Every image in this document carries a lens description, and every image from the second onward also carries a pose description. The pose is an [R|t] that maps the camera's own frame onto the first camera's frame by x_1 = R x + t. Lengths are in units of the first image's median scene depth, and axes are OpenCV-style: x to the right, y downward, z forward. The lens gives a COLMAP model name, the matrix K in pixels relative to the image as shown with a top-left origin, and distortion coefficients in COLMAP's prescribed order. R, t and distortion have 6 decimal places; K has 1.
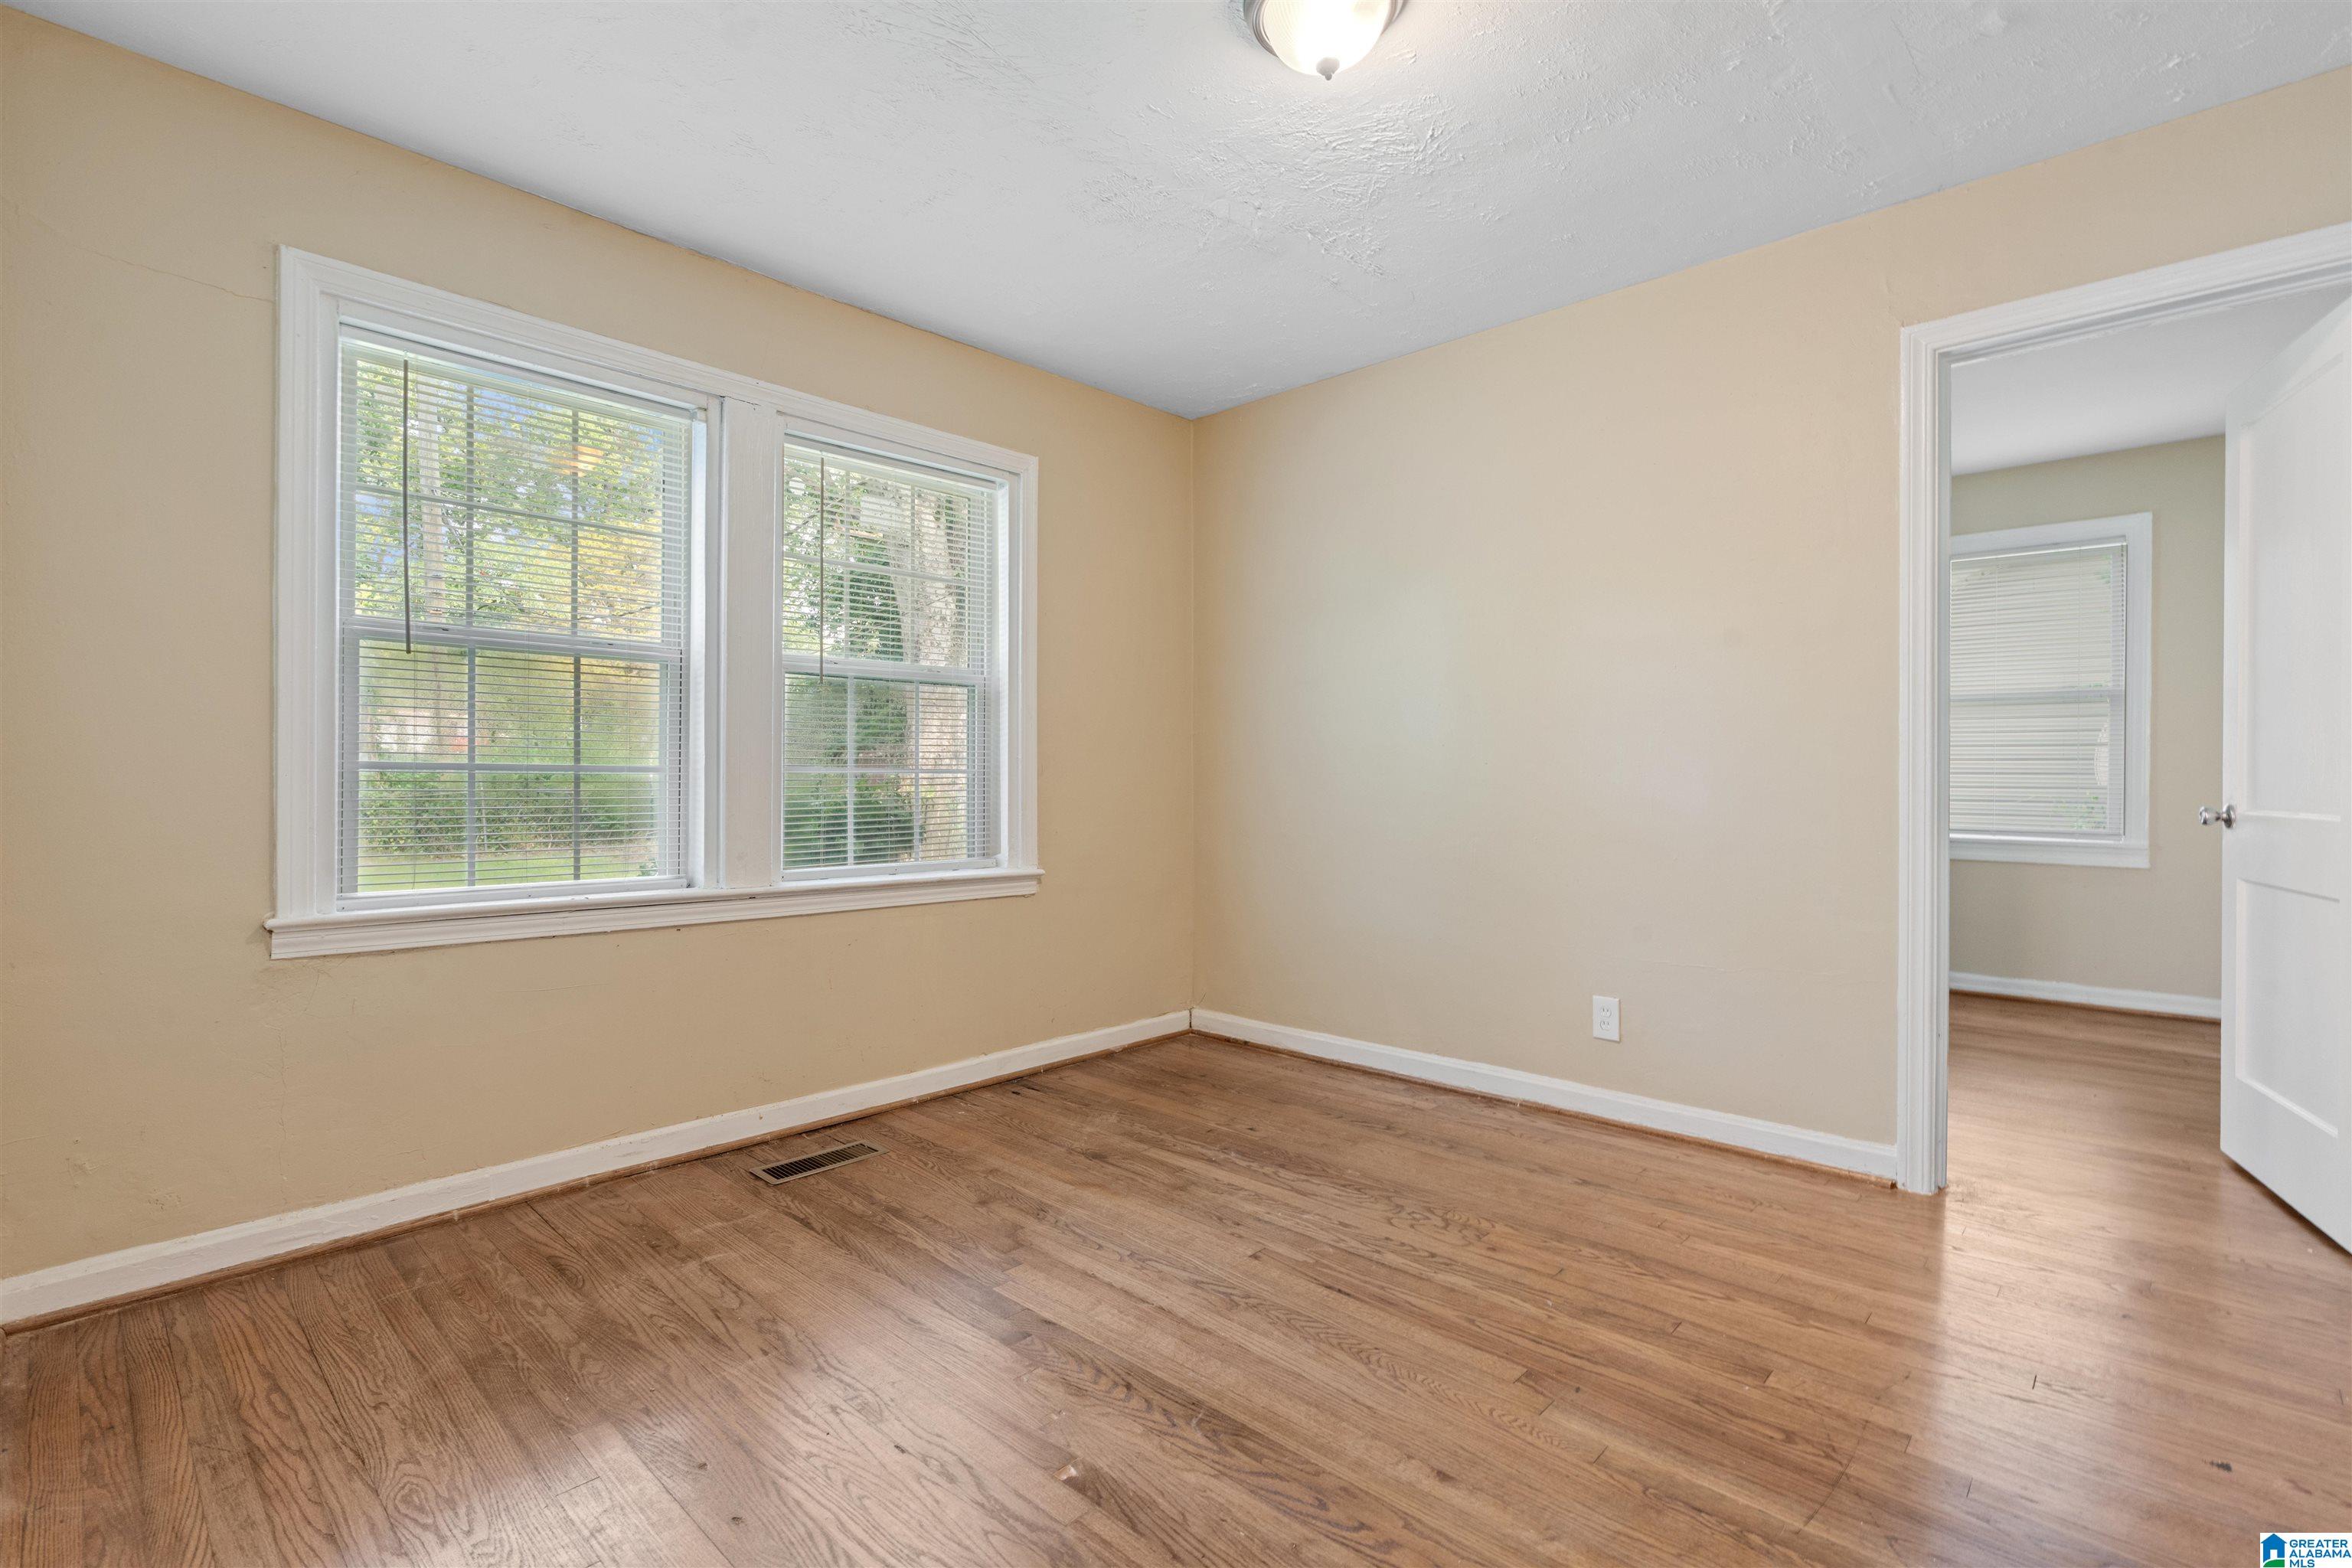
lens RADIAL K [[1072.0, 0, 1173.2], [0, 1072.0, 757.7], [0, 0, 1]] dist [-0.006234, 0.003630]
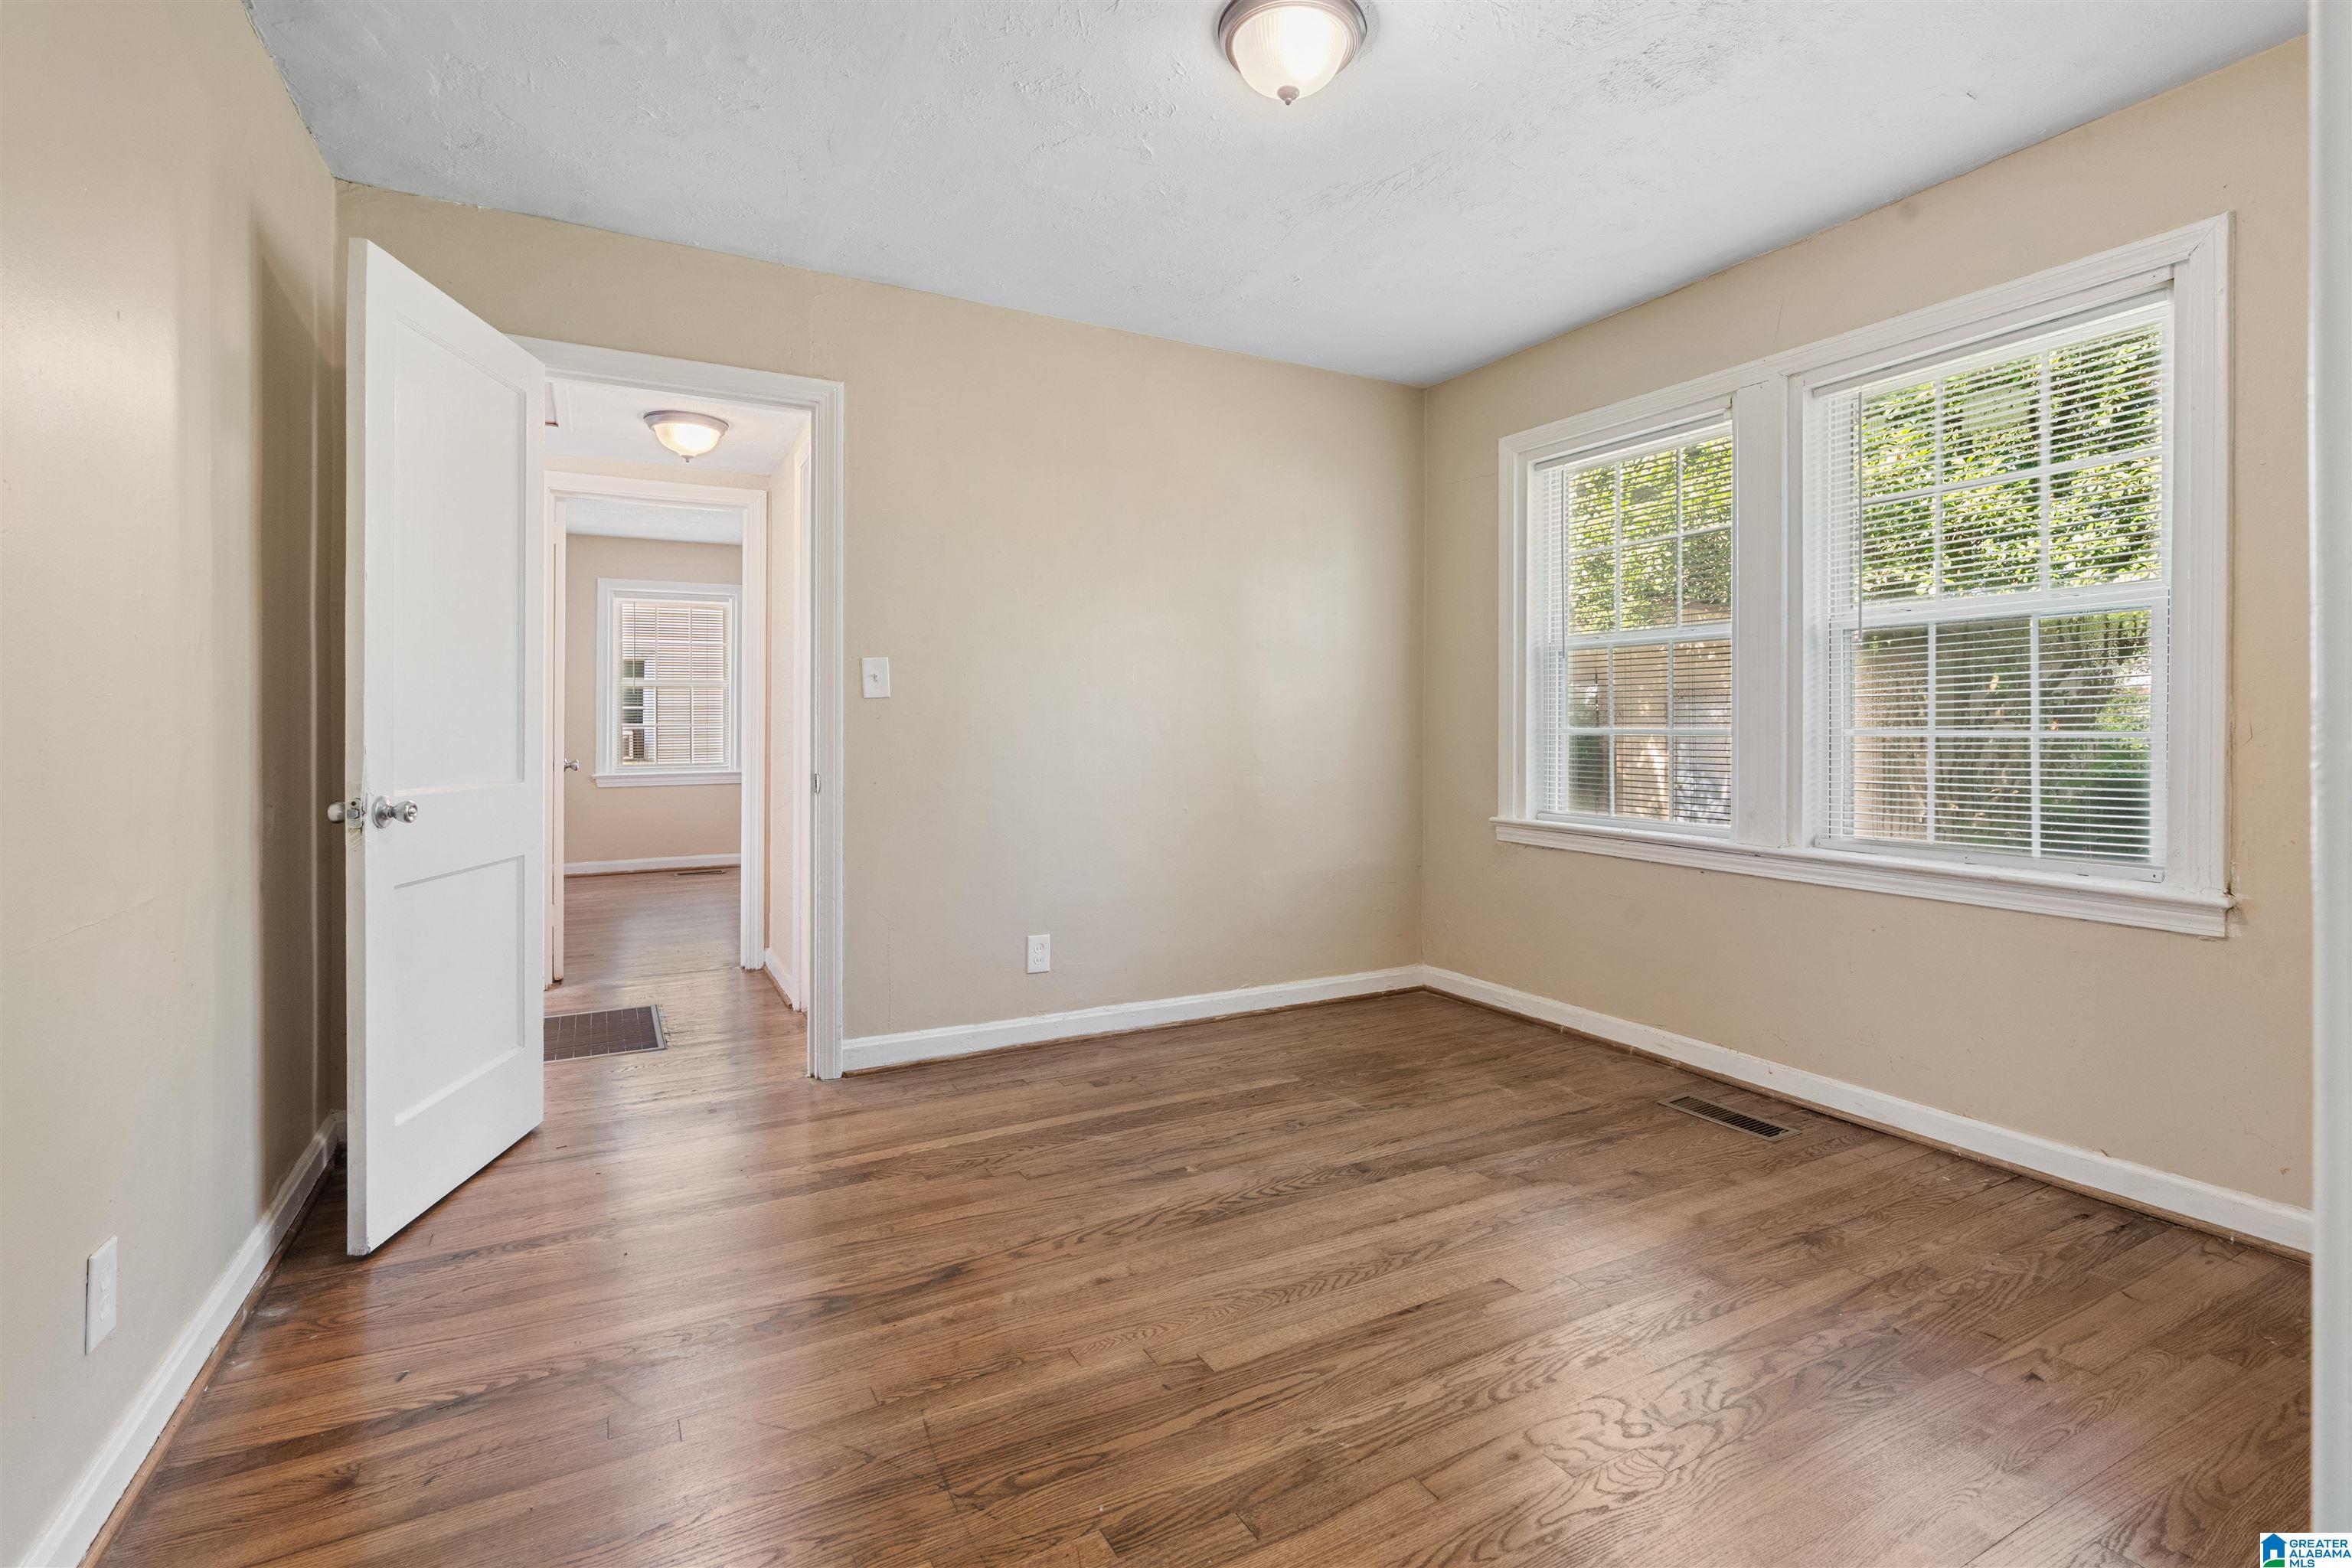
lens RADIAL K [[1071.7, 0, 1179.4], [0, 1071.7, 743.1], [0, 0, 1]] dist [-0.003331, 0.000336]
pose [[-0.298791, 0.008930, -0.954277, 0.965564], [0.013779, 0.999892, 0.005043, 0.010861], [0.954219, -0.011642, -0.298882, 0.984249]]
